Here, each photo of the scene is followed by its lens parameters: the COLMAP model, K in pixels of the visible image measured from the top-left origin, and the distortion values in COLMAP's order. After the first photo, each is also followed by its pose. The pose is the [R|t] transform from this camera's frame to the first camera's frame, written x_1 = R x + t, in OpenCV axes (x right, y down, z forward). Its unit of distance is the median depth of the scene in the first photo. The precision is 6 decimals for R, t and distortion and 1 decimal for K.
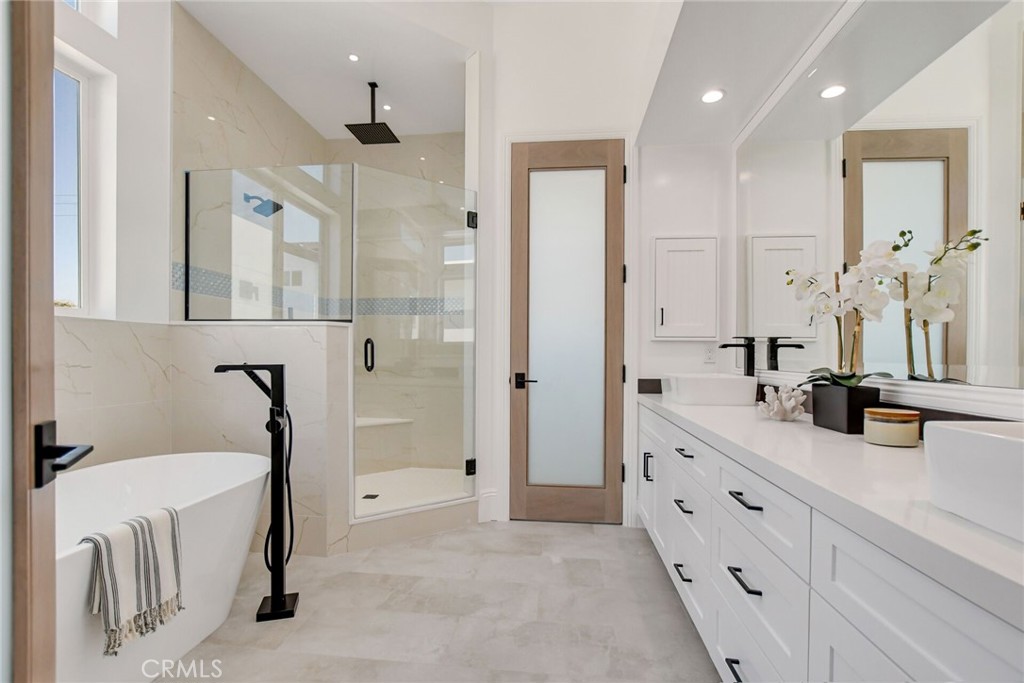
lens RADIAL K [[460.2, 0, 508.0], [0, 460.2, 349.3], [0, 0, 1]] dist [-0.019852, 0.000931]
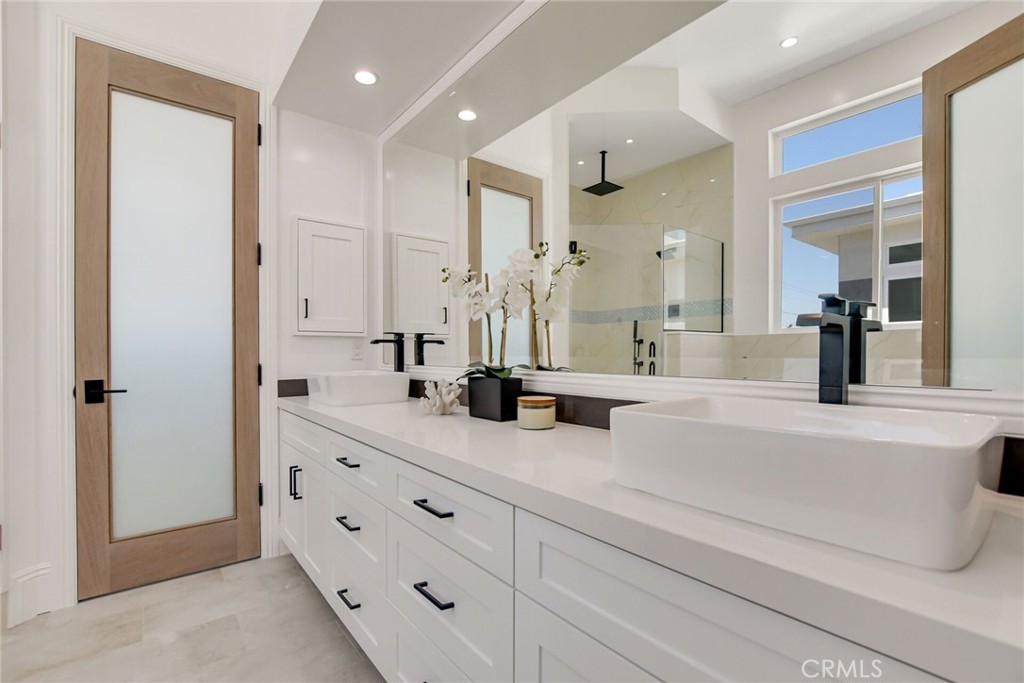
lens RADIAL K [[460.2, 0, 508.0], [0, 460.2, 349.3], [0, 0, 1]] dist [-0.019852, 0.000931]
pose [[0.711718, -0.005961, 0.702440, -0.009529], [0.001337, 0.999974, 0.007131, 0.002479], [-0.702464, -0.004136, 0.711707, 0.119097]]
